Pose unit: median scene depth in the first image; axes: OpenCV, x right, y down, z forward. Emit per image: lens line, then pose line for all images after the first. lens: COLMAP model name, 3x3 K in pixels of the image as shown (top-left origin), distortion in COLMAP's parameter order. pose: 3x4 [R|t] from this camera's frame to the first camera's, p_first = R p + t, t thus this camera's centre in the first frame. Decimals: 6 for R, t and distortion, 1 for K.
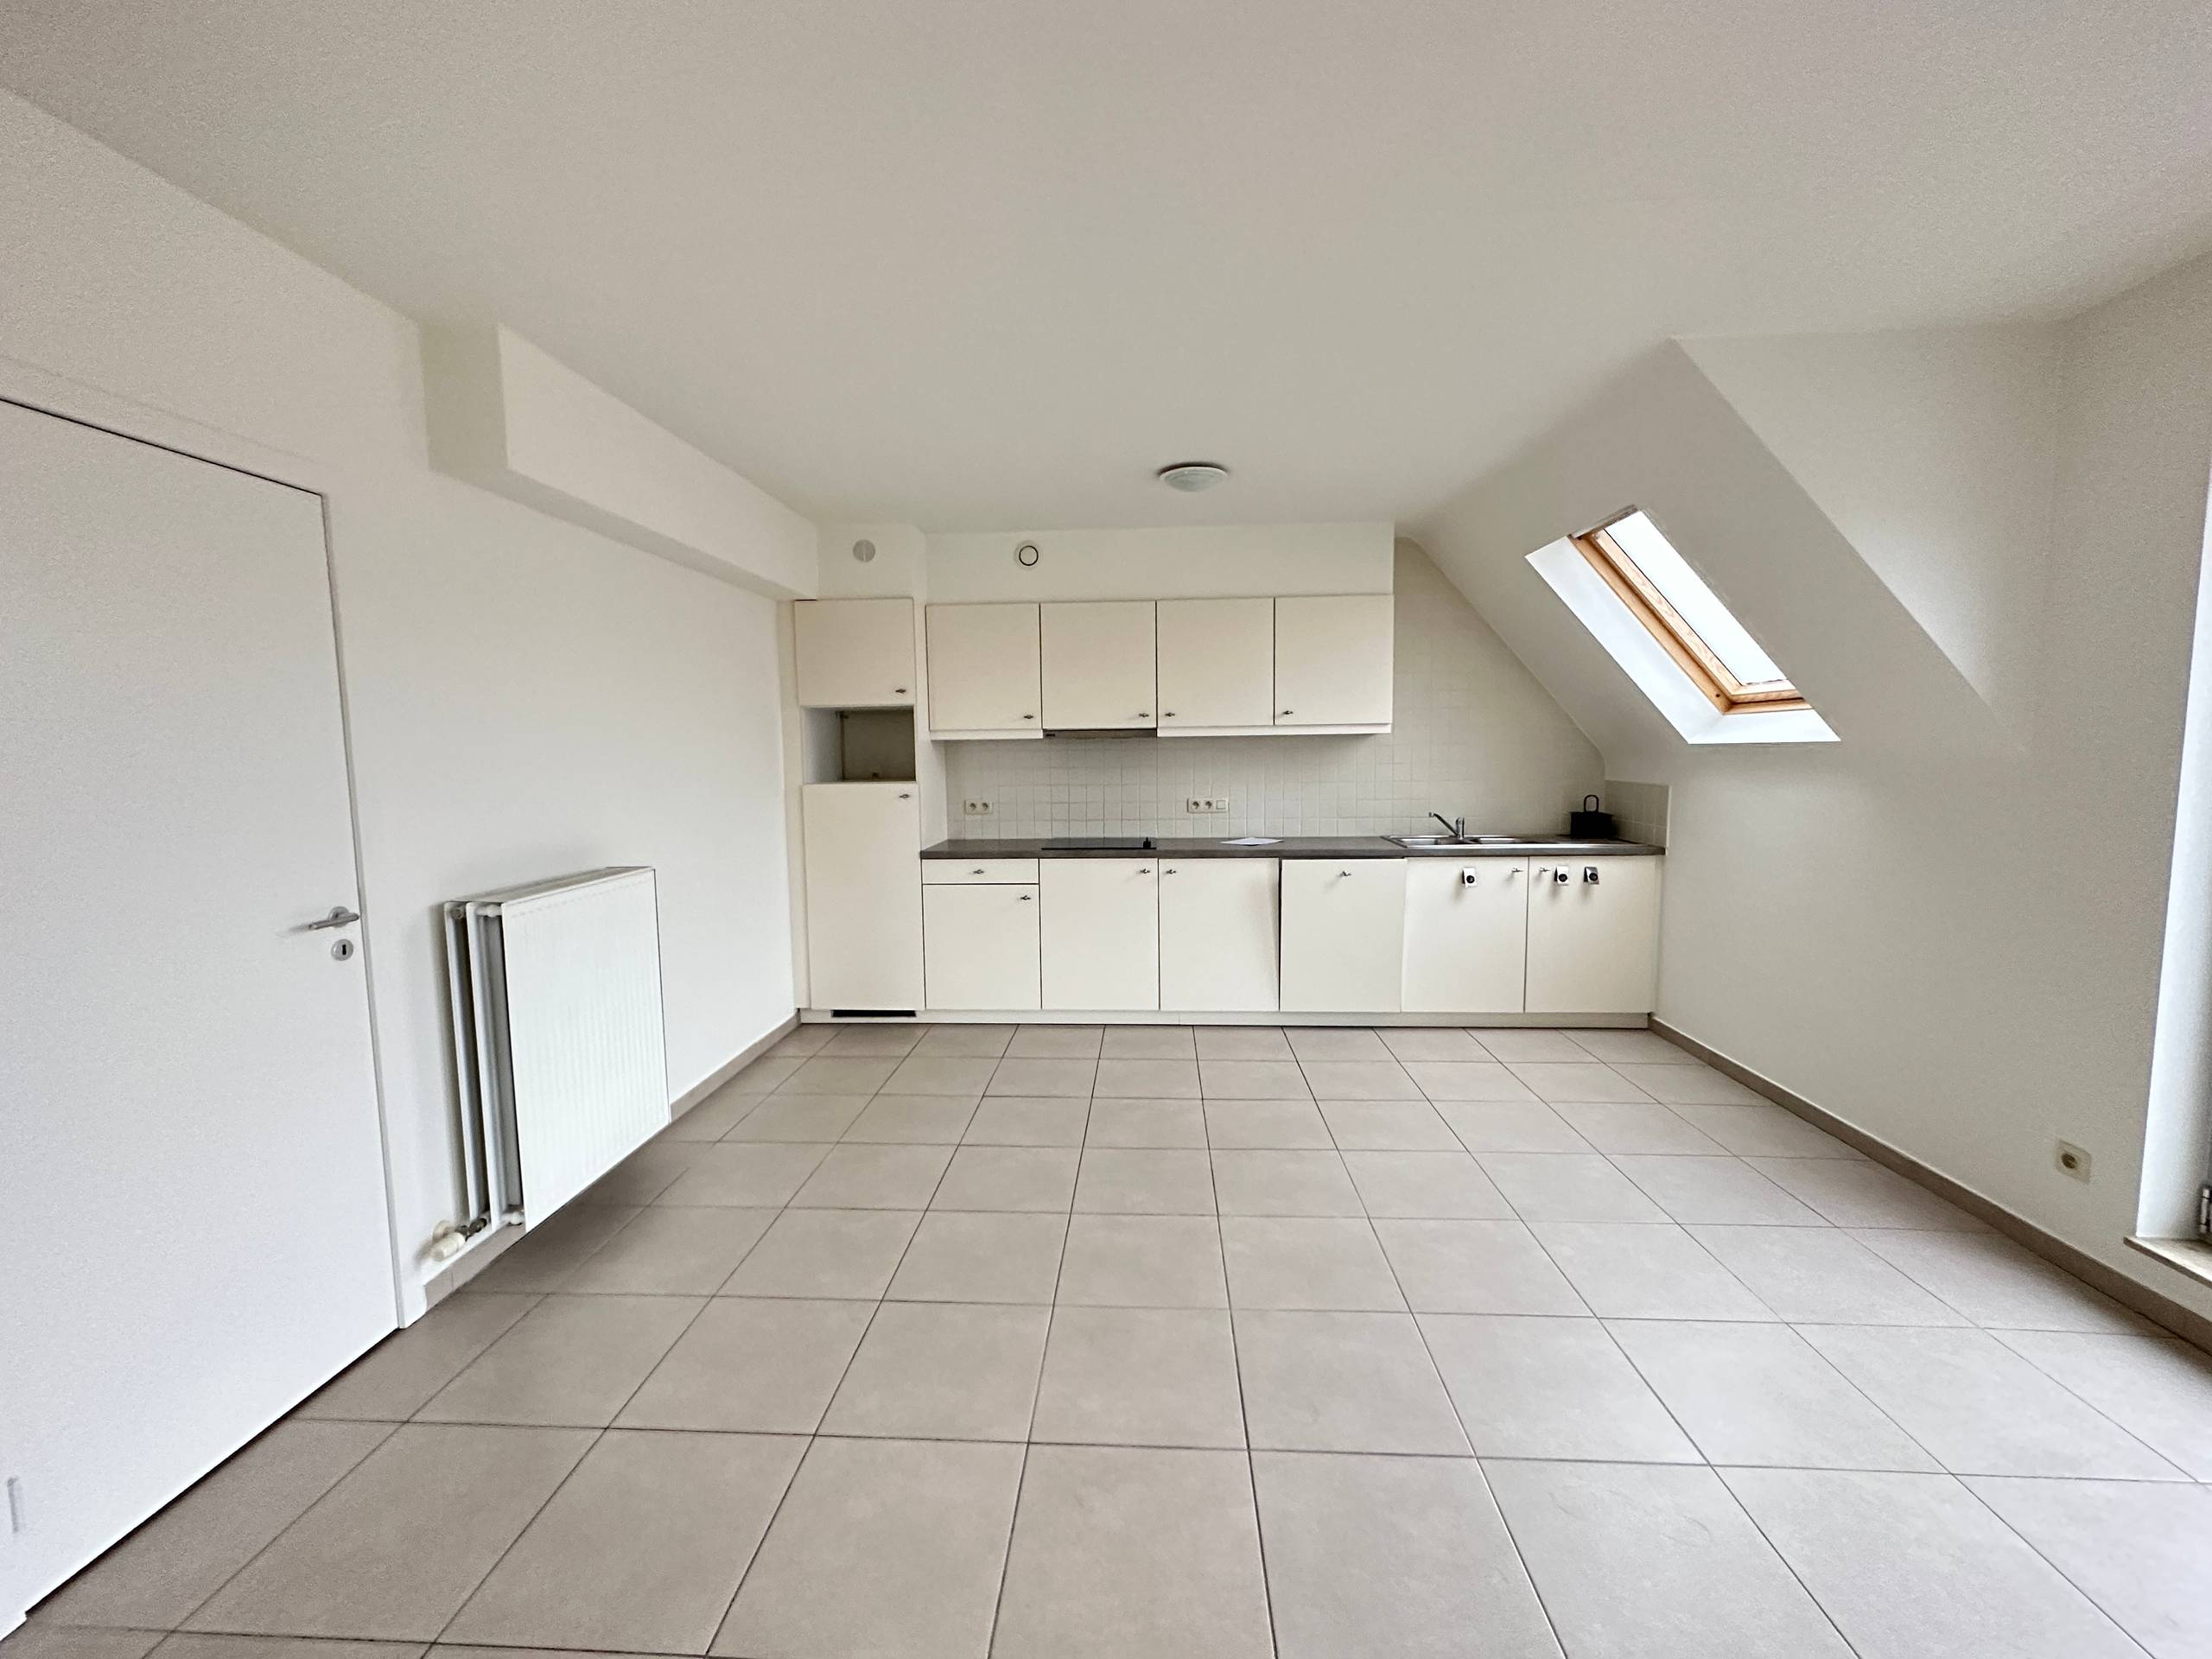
lens RADIAL K [[881.8, 0, 1106.0], [0, 881.8, 829.5], [0, 0, 1]] dist [0.000431, 0.000055]
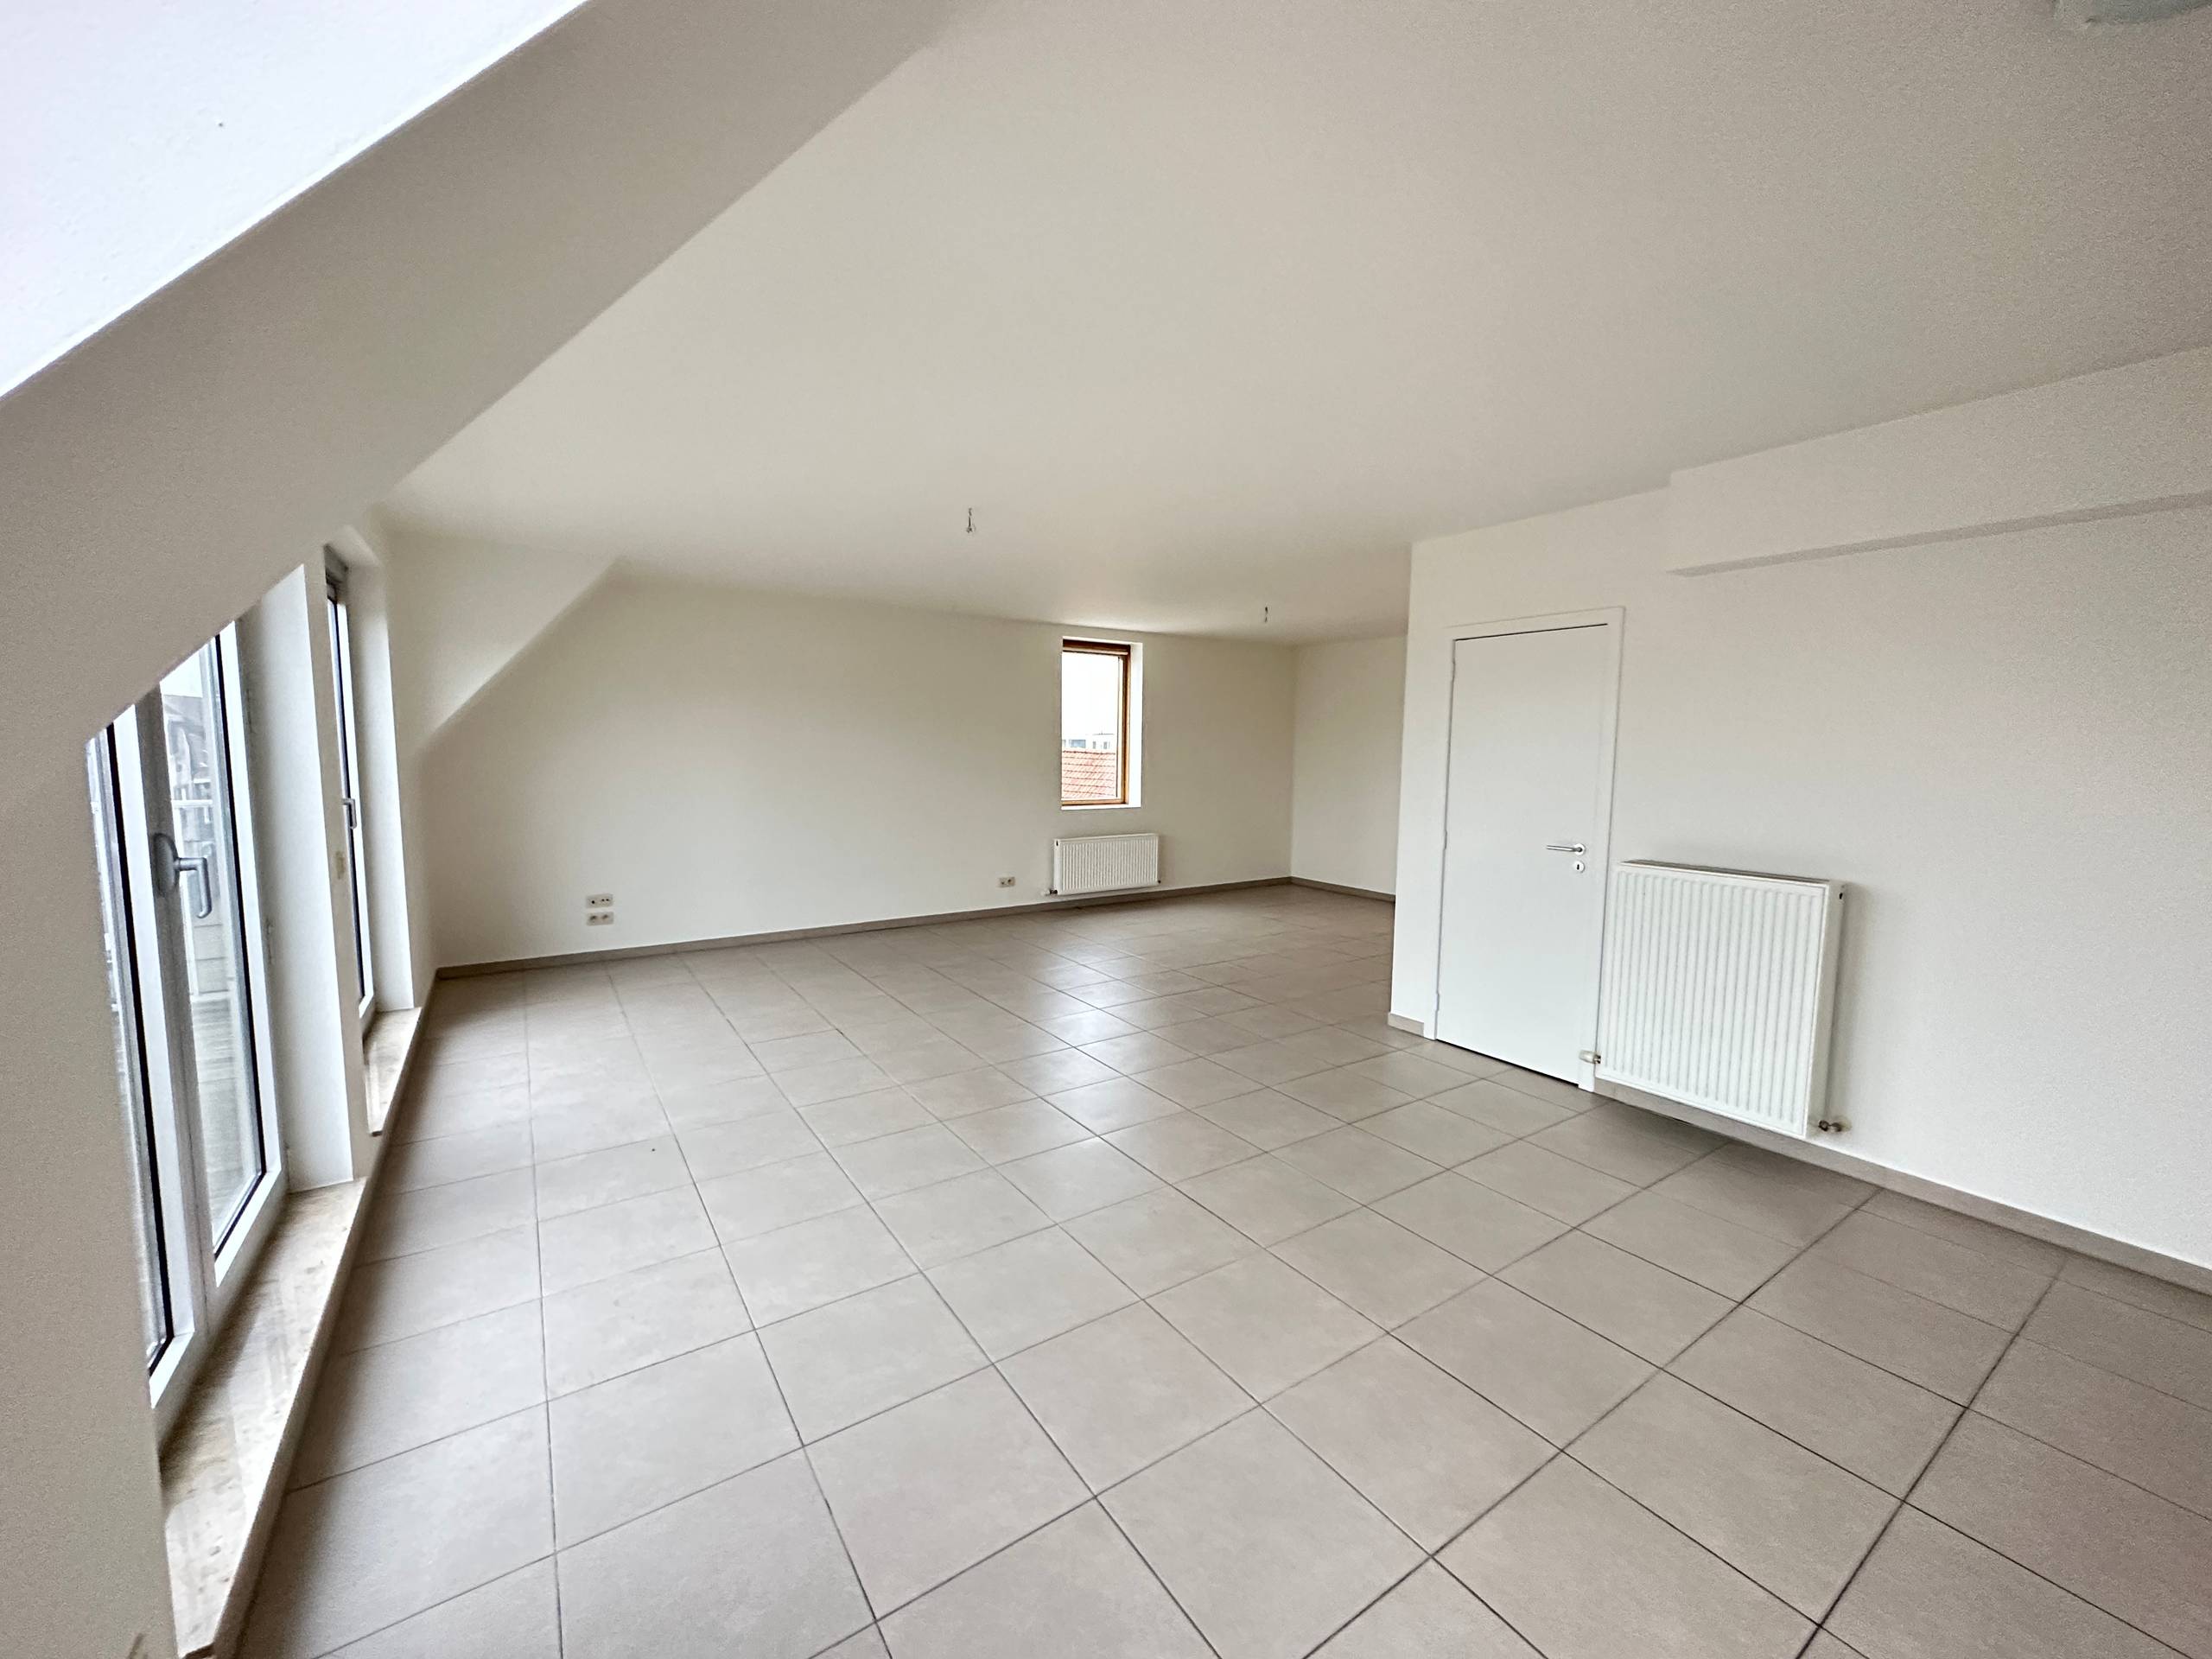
lens RADIAL K [[881.8, 0, 1106.0], [0, 881.8, 829.5], [0, 0, 1]] dist [0.000431, 0.000055]
pose [[-0.797942, 0.060896, -0.599650, 0.495500], [-0.056081, 0.983066, 0.174459, -0.100151], [0.600119, 0.172837, -0.781015, 0.855704]]
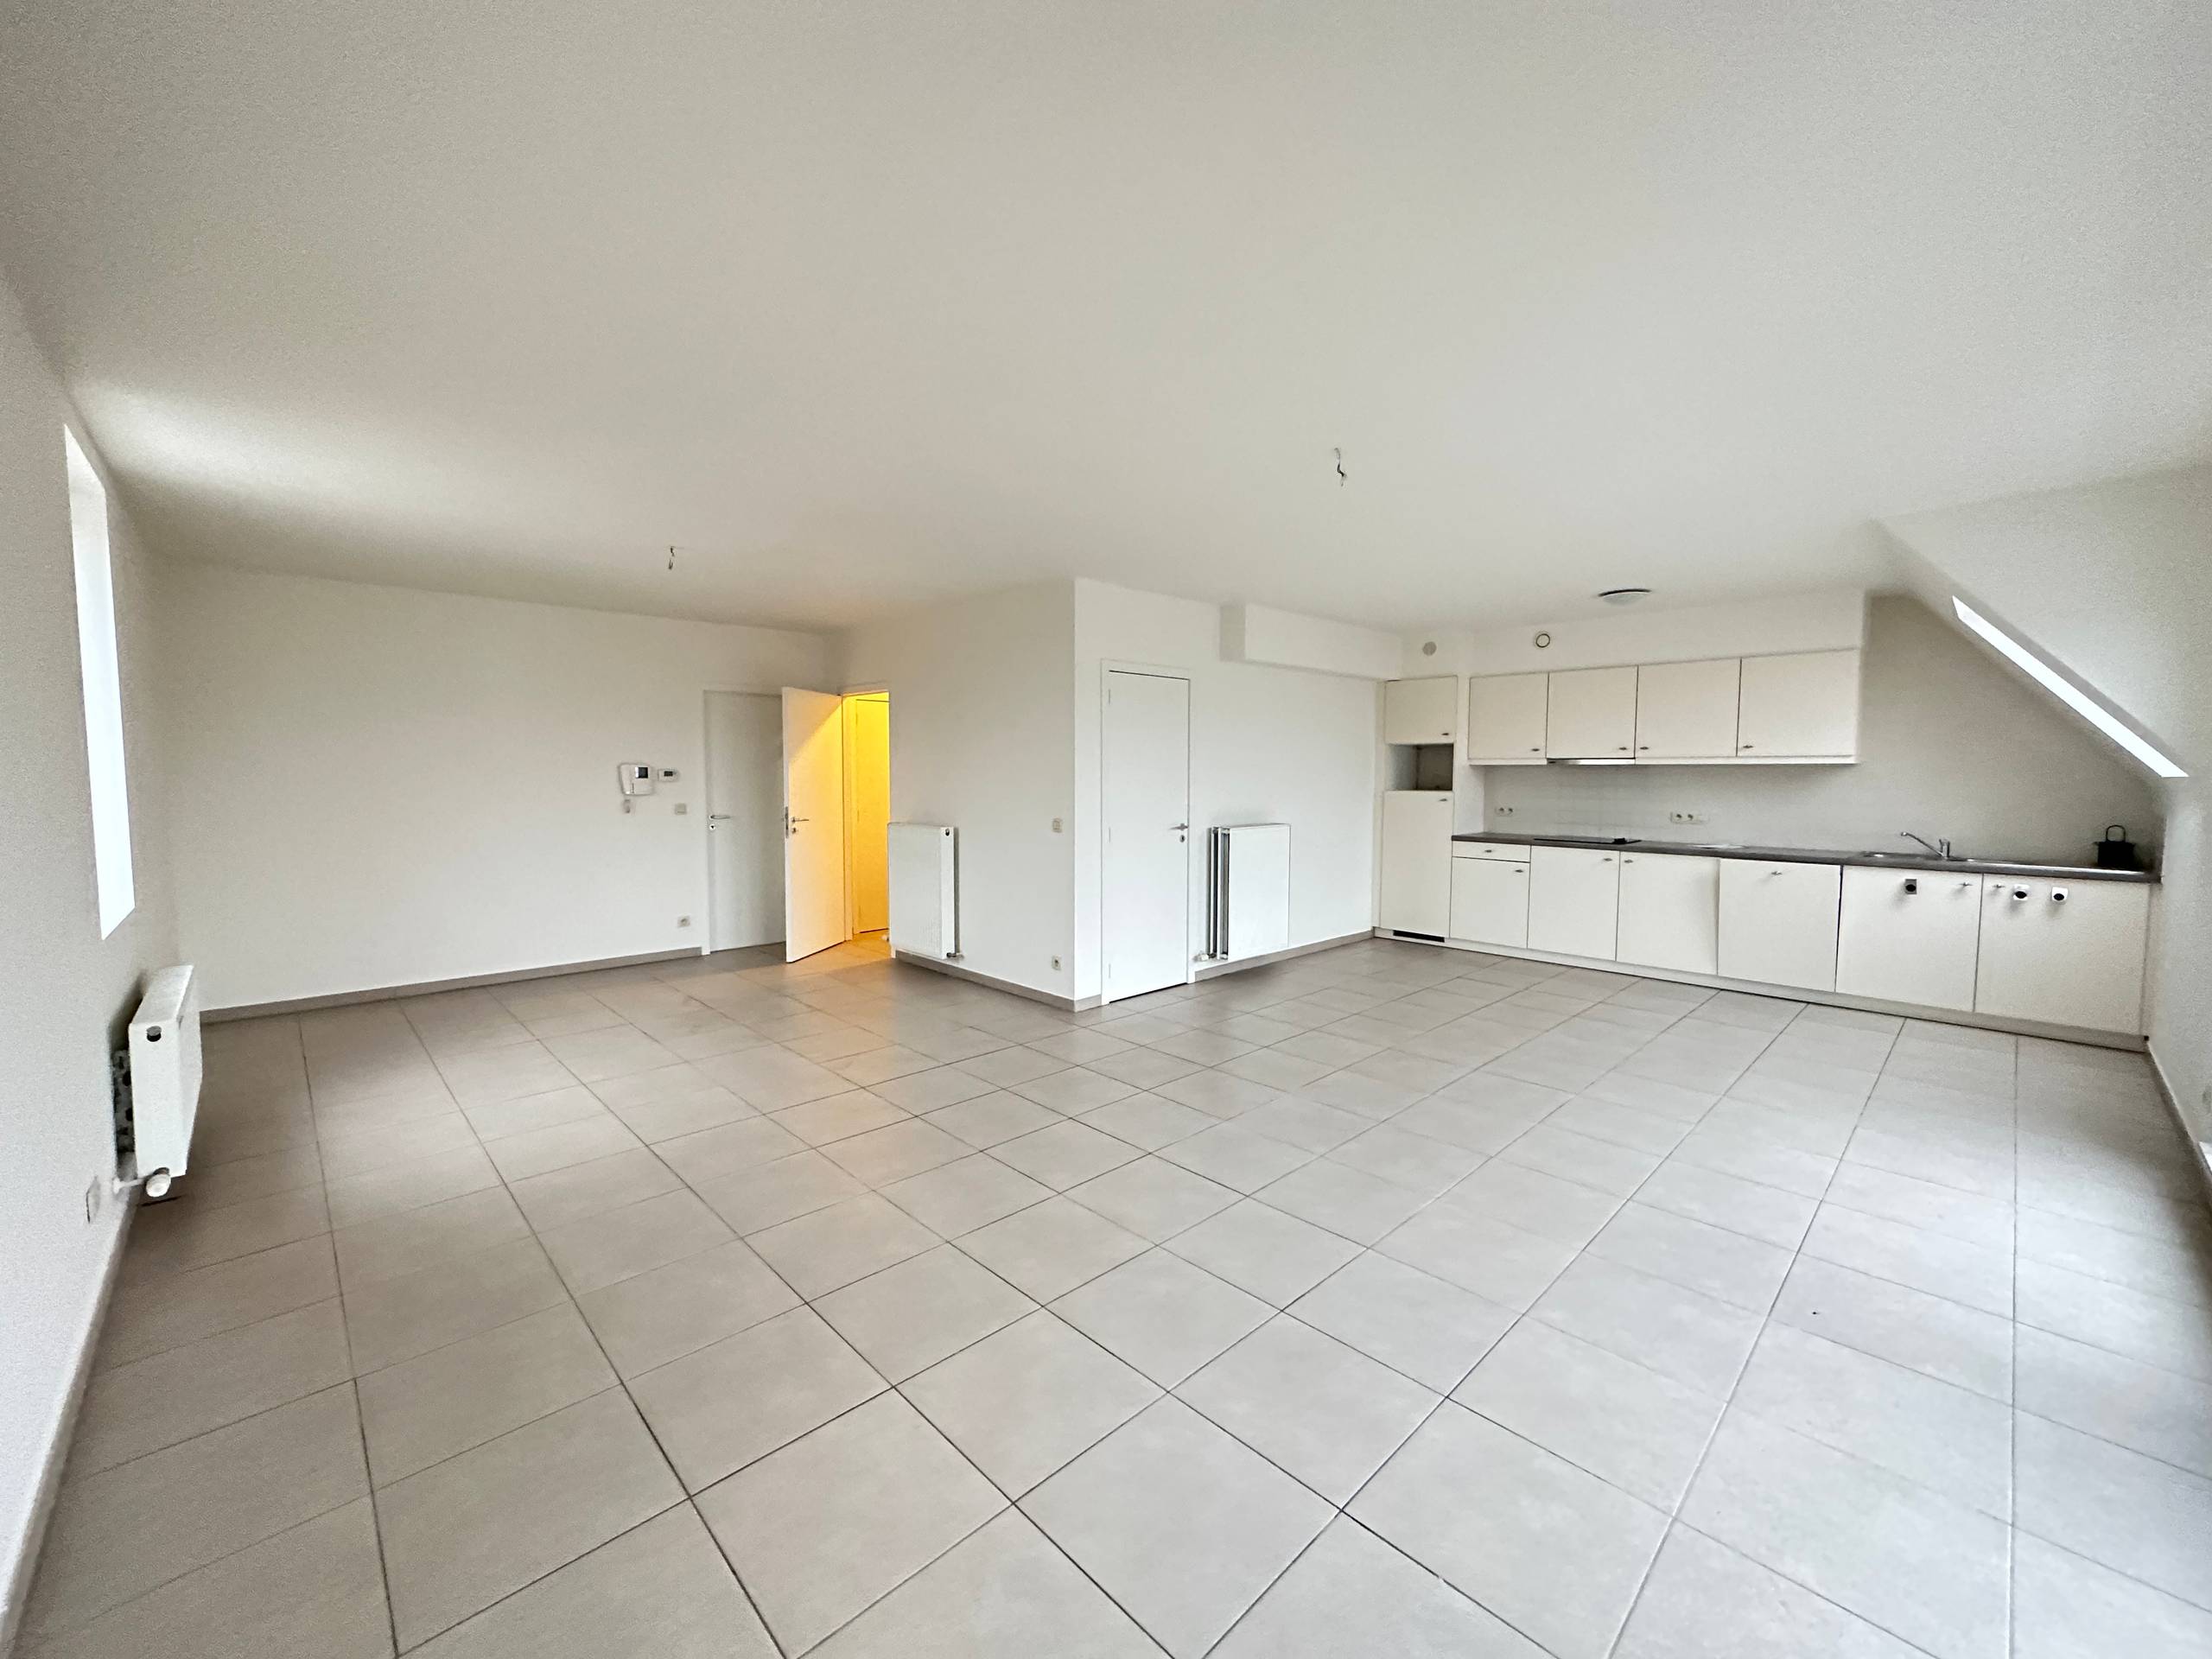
lens RADIAL K [[881.8, 0, 1106.0], [0, 881.8, 829.5], [0, 0, 1]] dist [0.000431, 0.000055]
pose [[0.734162, 0.060318, -0.676289, 0.401036], [-0.074062, 0.997217, 0.008542, 0.046712], [0.674923, 0.043816, 0.736586, -0.578630]]
